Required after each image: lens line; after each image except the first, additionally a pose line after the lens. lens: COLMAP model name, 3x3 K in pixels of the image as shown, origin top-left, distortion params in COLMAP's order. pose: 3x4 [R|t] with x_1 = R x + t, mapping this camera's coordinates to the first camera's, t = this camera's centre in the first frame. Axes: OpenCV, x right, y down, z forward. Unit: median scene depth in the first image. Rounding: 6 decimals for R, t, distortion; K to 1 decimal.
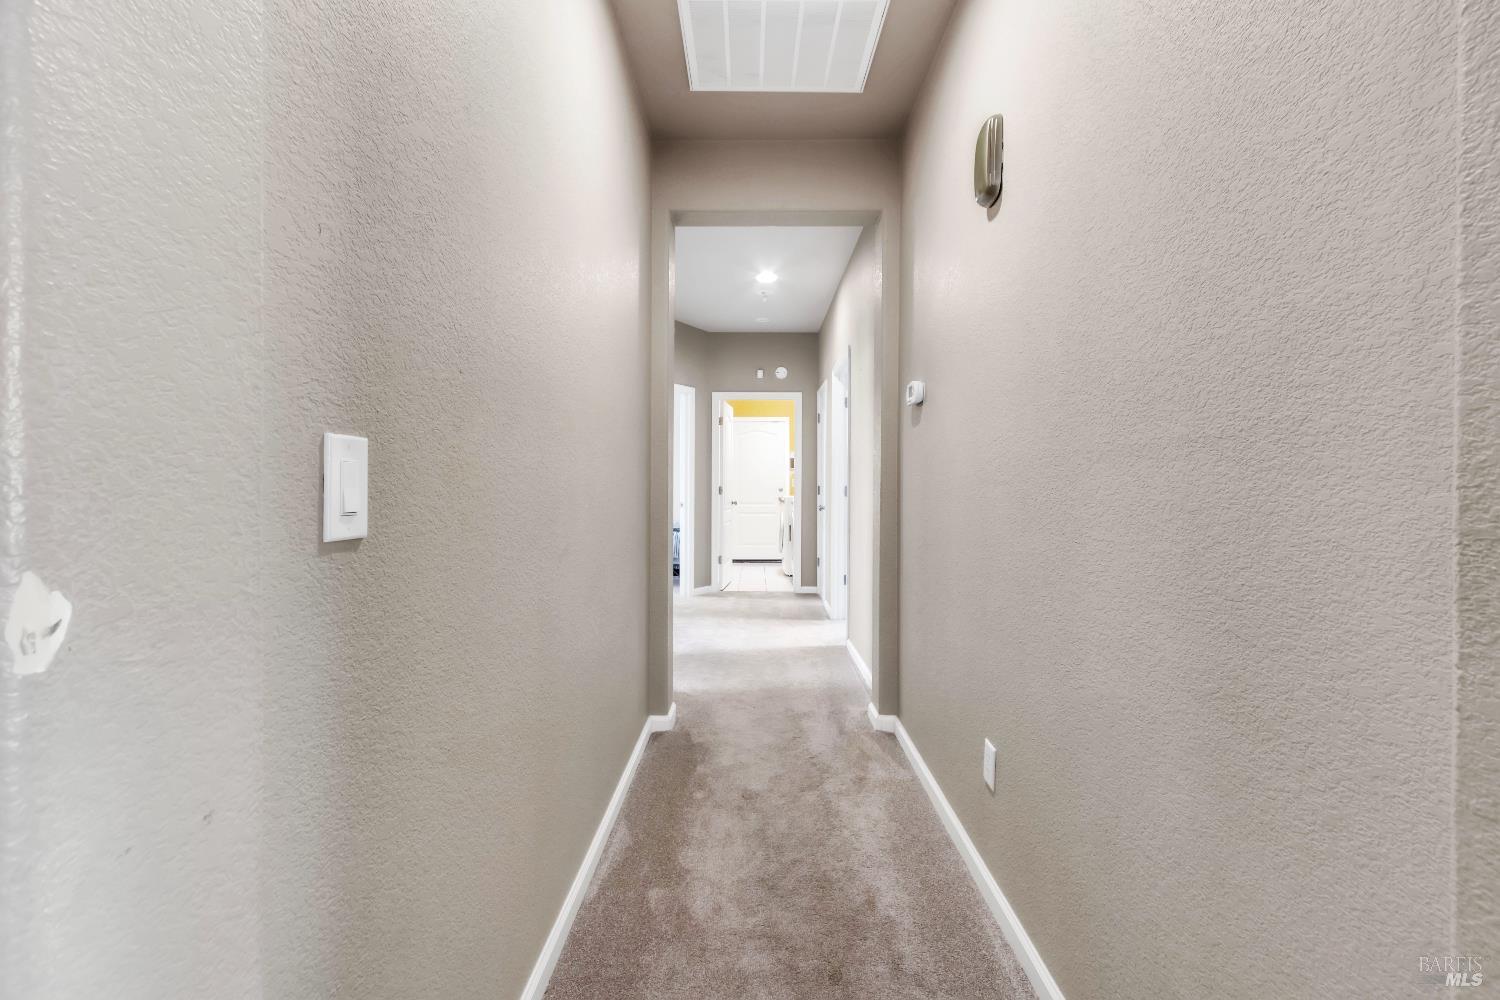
lens RADIAL K [[689.1, 0, 747.3], [0, 689.1, 482.6], [0, 0, 1]] dist [0.000311, -0.001216]
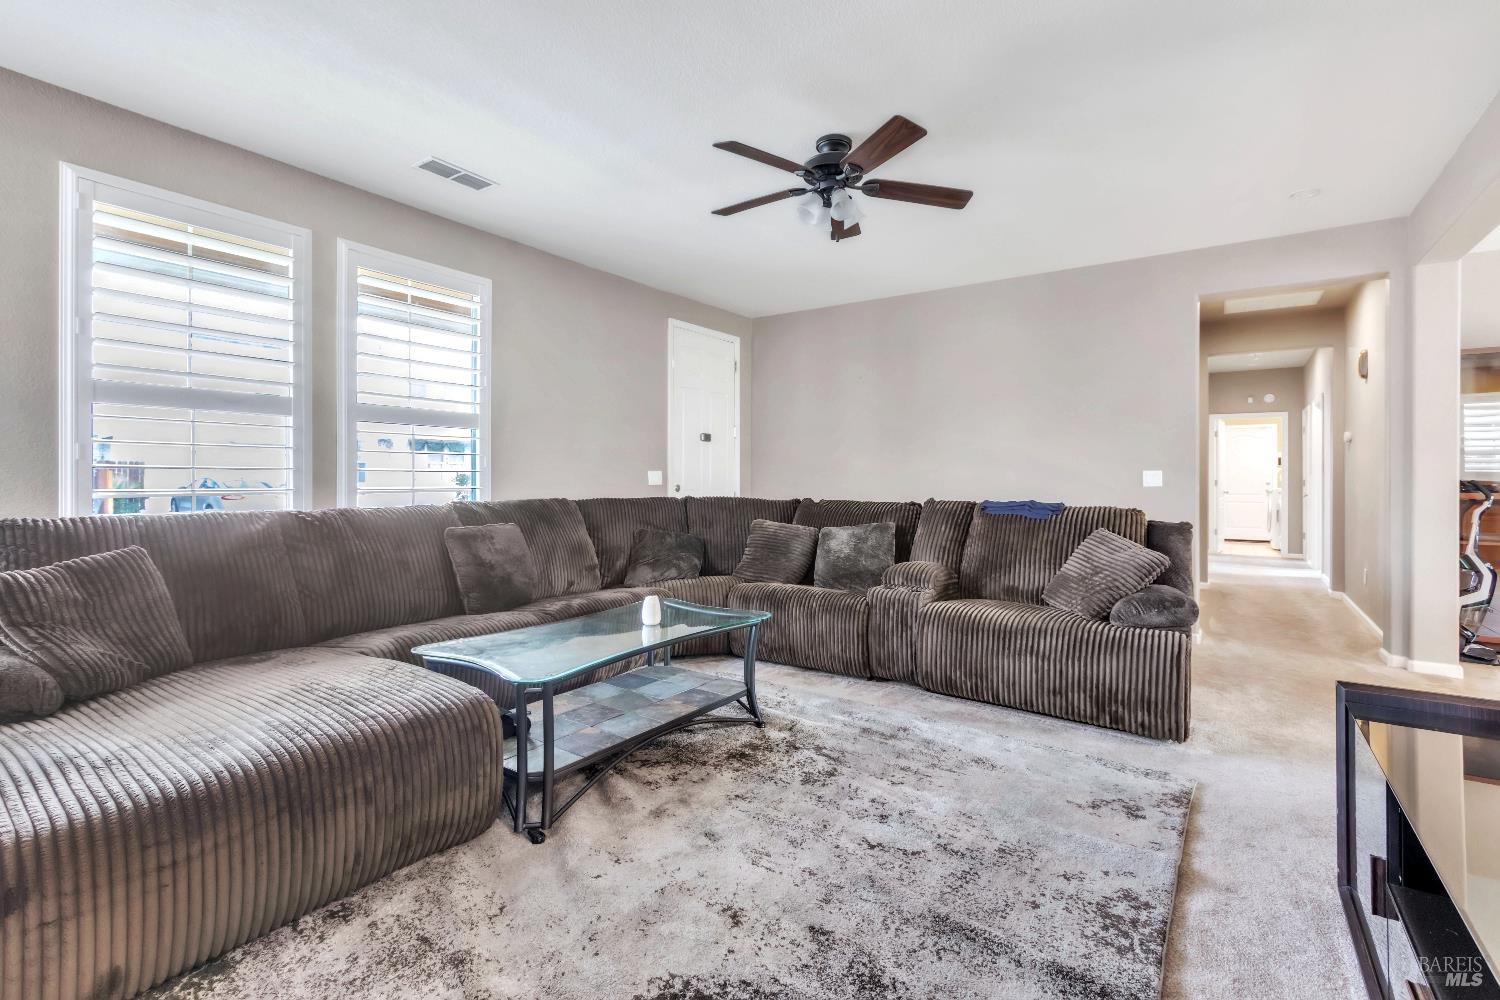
lens RADIAL K [[689.1, 0, 747.3], [0, 689.1, 482.6], [0, 0, 1]] dist [0.000311, -0.001216]
pose [[0.828222, -0.003815, -0.560388, -0.044438], [0.006426, 0.999976, 0.002689, 0.000059], [0.560364, -0.005828, 0.828226, -0.740818]]
